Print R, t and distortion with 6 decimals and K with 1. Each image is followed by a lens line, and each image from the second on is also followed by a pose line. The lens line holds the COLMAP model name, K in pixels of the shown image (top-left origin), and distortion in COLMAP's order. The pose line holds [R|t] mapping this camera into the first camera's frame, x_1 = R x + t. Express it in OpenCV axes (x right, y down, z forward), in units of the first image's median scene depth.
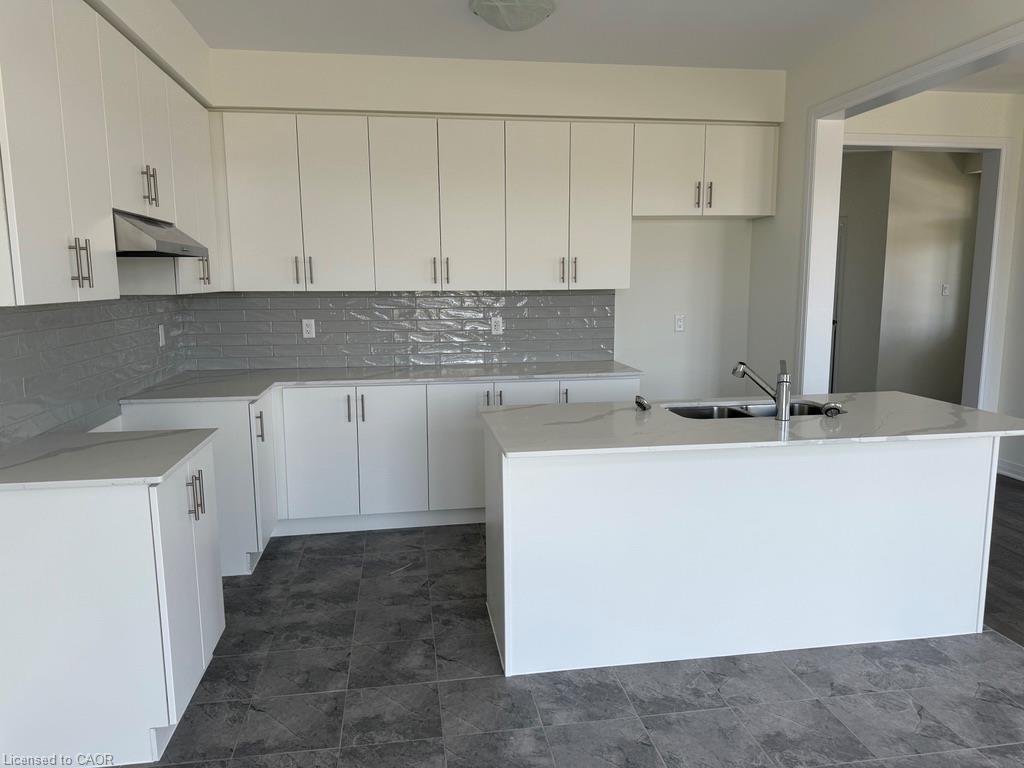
lens RADIAL K [[728.3, 0, 509.0], [0, 728.3, 379.7], [0, 0, 1]] dist [0.041704, -0.039281]
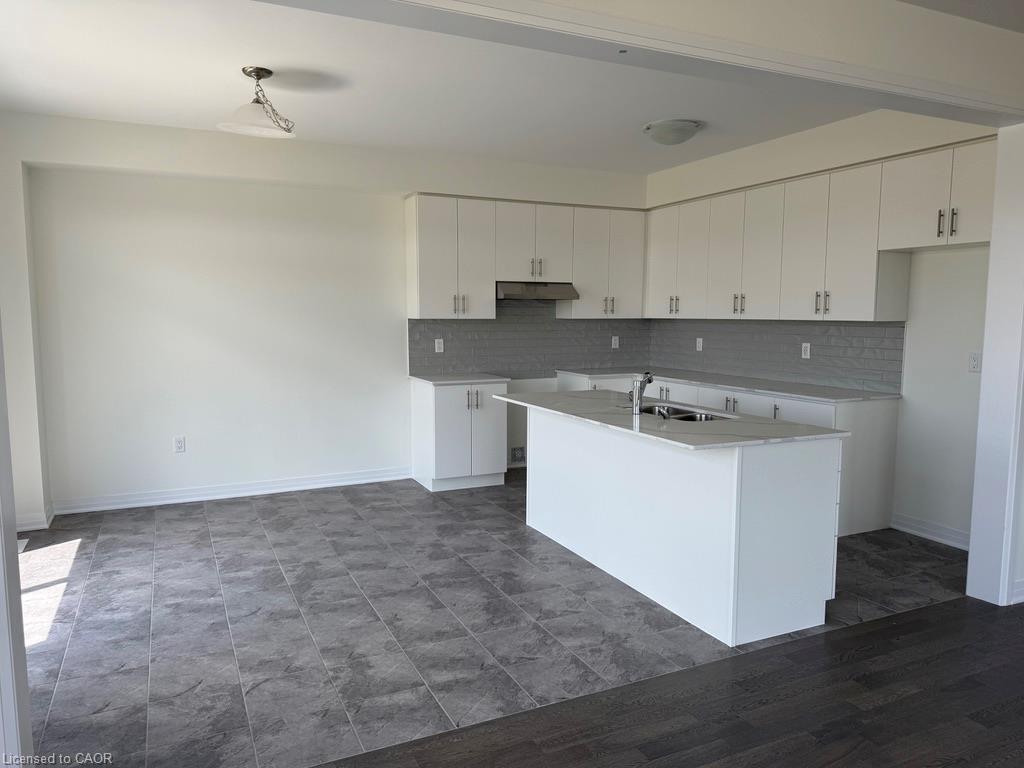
lens RADIAL K [[728.3, 0, 515.7], [0, 728.3, 389.2], [0, 0, 1]] dist [0.041704, -0.039281]
pose [[0.278082, 0.111576, -0.954055, 1.591073], [-0.136993, 0.987685, 0.075579, -0.064450], [0.950738, 0.109681, 0.289943, 0.372055]]
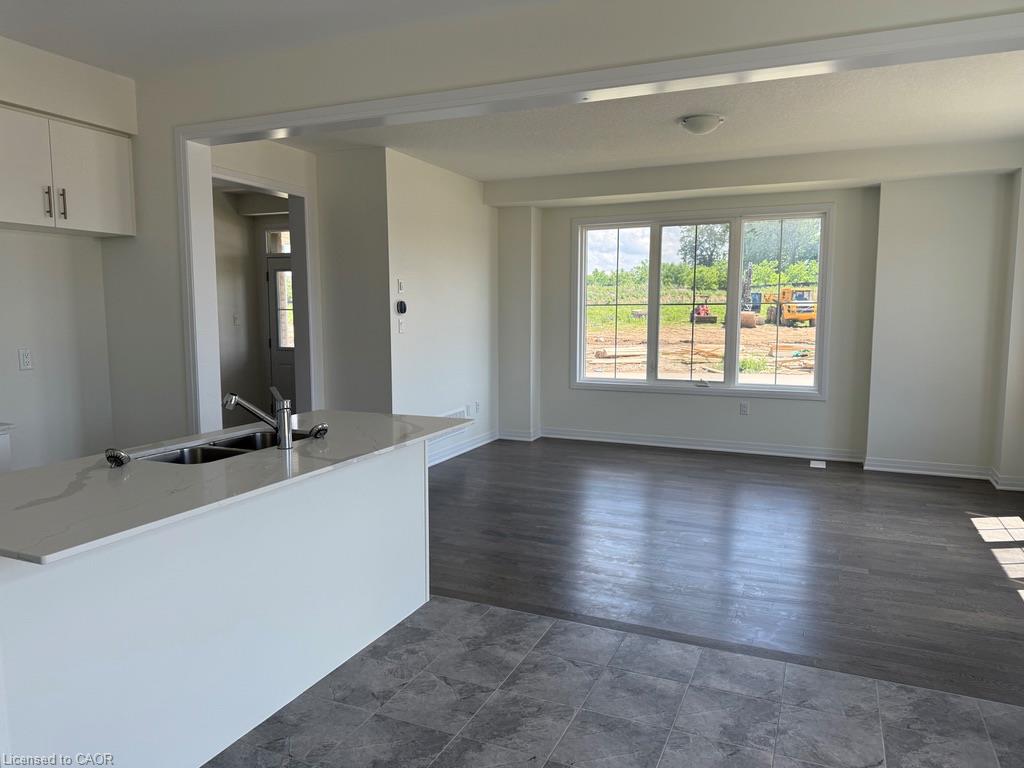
lens RADIAL K [[728.3, 0, 515.5], [0, 728.3, 375.1], [0, 0, 1]] dist [0.041704, -0.039281]
pose [[0.541409, -0.070347, 0.837811, -0.256997], [0.113037, 0.993537, 0.010376, -0.016109], [-0.833126, 0.089086, 0.545862, 0.215658]]
